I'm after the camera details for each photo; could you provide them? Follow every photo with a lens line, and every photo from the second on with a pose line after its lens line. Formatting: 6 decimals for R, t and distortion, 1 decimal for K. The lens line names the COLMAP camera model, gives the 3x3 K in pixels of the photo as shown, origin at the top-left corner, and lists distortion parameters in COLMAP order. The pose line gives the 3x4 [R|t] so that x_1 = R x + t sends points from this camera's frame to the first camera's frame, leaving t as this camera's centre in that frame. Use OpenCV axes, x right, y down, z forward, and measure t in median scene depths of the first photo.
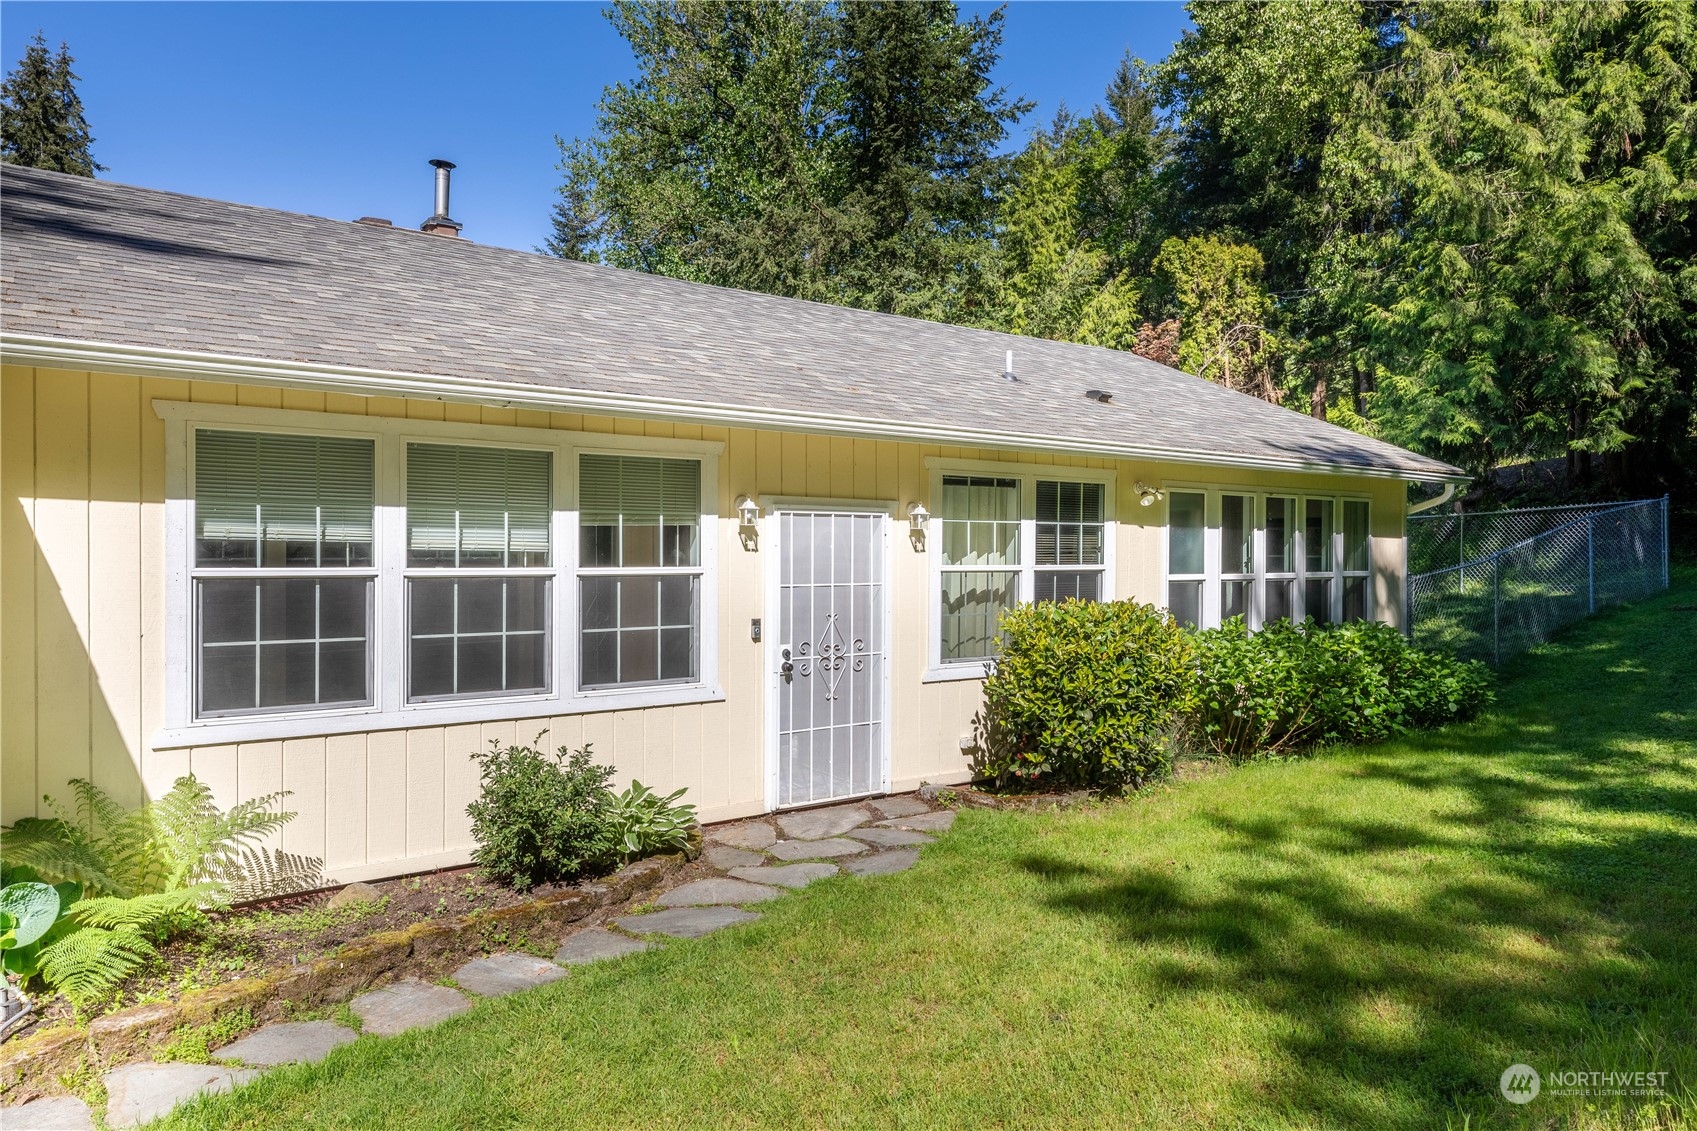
lens RADIAL K [[1166.2, 0, 848.5], [0, 1166.2, 565.5], [0, 0, 1]] dist [0.056074, 0.001886]
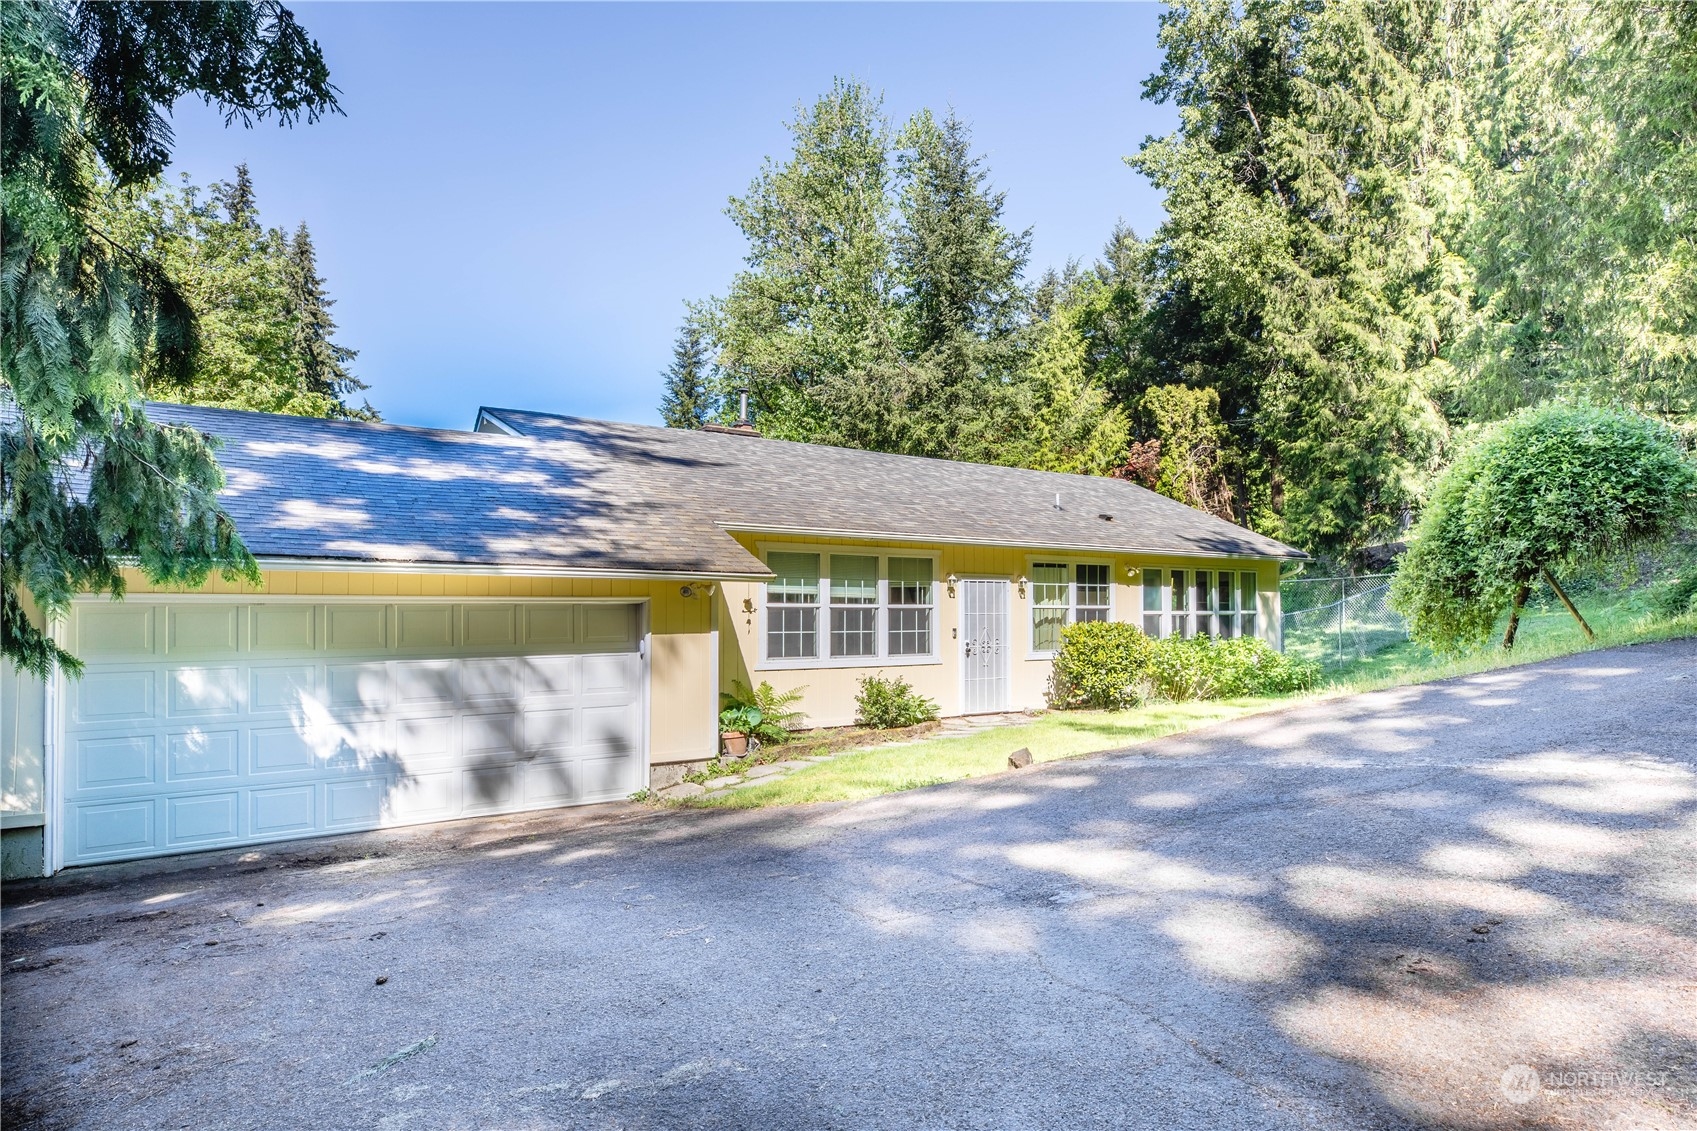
lens RADIAL K [[996.0, 0, 851.3], [0, 996.0, 596.8], [0, 0, 1]] dist [-0.001189, -0.000460]
pose [[0.999276, -0.006409, -0.037511, -0.067514], [0.005445, 0.999654, -0.025737, 0.011219], [0.037663, 0.025514, 0.998965, -0.304433]]
